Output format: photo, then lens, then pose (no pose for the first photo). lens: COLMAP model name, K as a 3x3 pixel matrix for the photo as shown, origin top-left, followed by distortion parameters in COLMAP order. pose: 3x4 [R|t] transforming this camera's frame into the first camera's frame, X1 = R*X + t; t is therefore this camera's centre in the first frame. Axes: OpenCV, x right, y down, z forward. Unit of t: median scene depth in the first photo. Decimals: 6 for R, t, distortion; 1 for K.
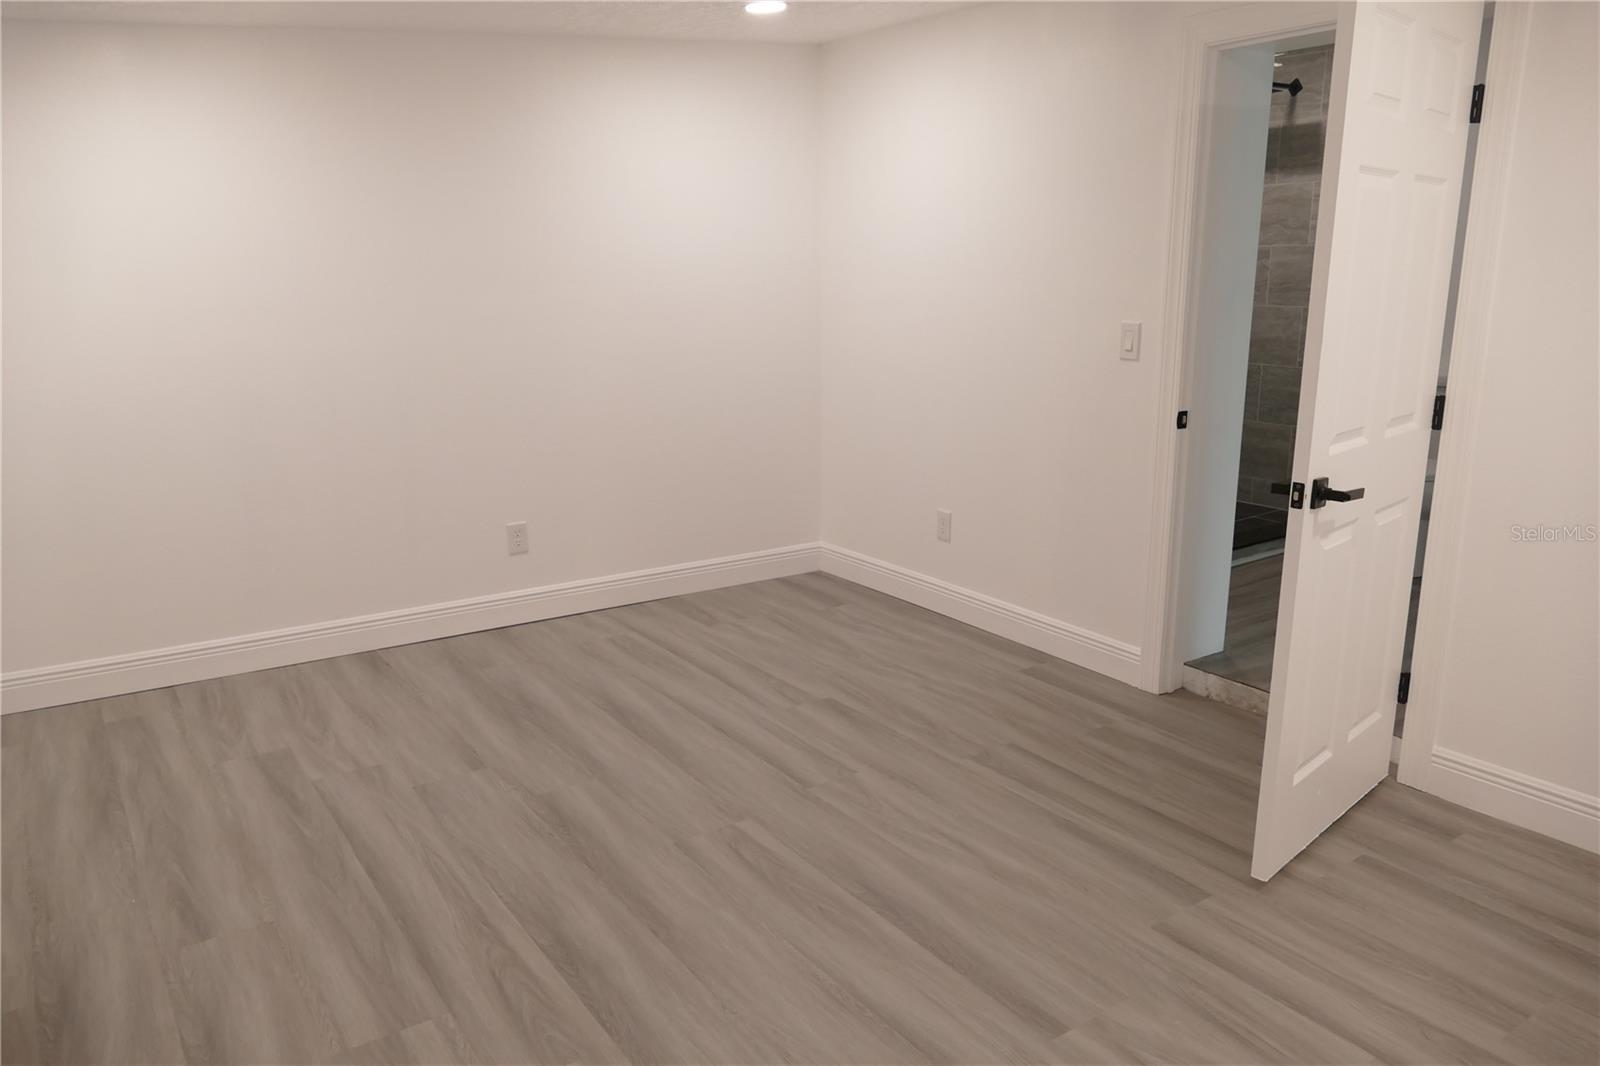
lens RADIAL K [[1152.1, 0, 794.0], [0, 1152.1, 525.1], [0, 0, 1]] dist [-0.011840, 0.008453]
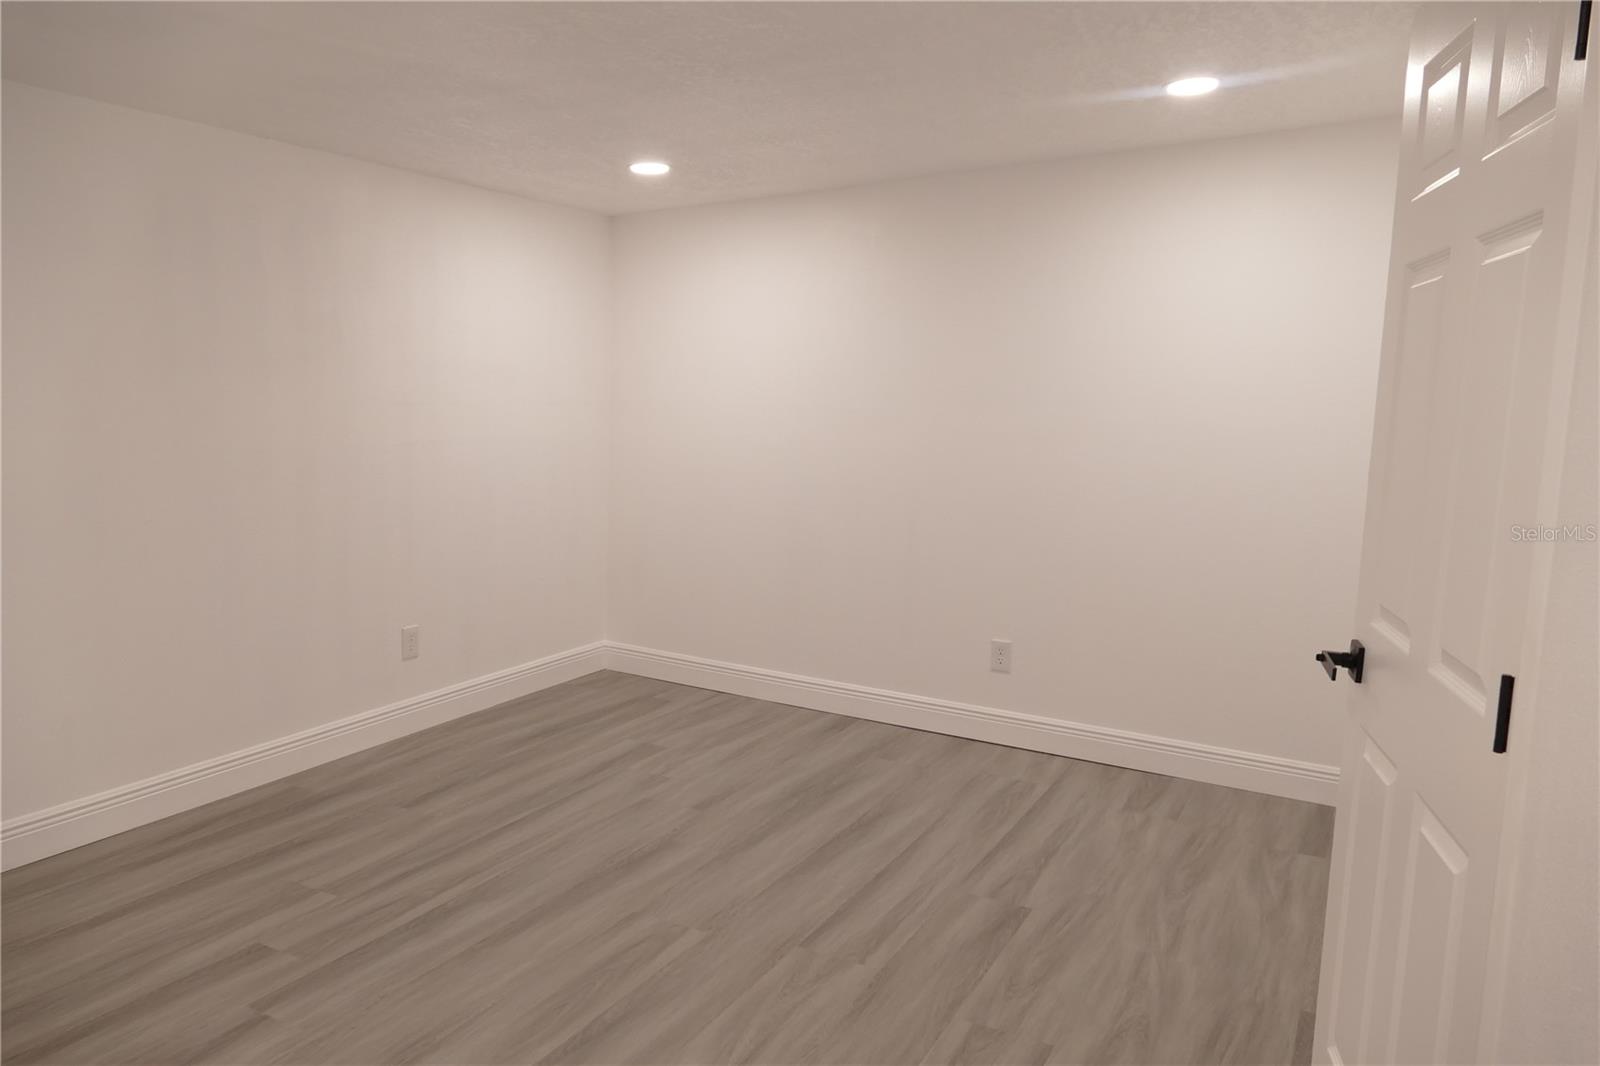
lens RADIAL K [[1152.1, 0, 794.2], [0, 1152.1, 533.1], [0, 0, 1]] dist [-0.011840, 0.008453]
pose [[0.461373, 0.132945, -0.877189, 0.597840], [-0.233242, 0.972106, 0.024653, -0.083346], [0.855999, 0.193223, 0.479511, 0.403187]]
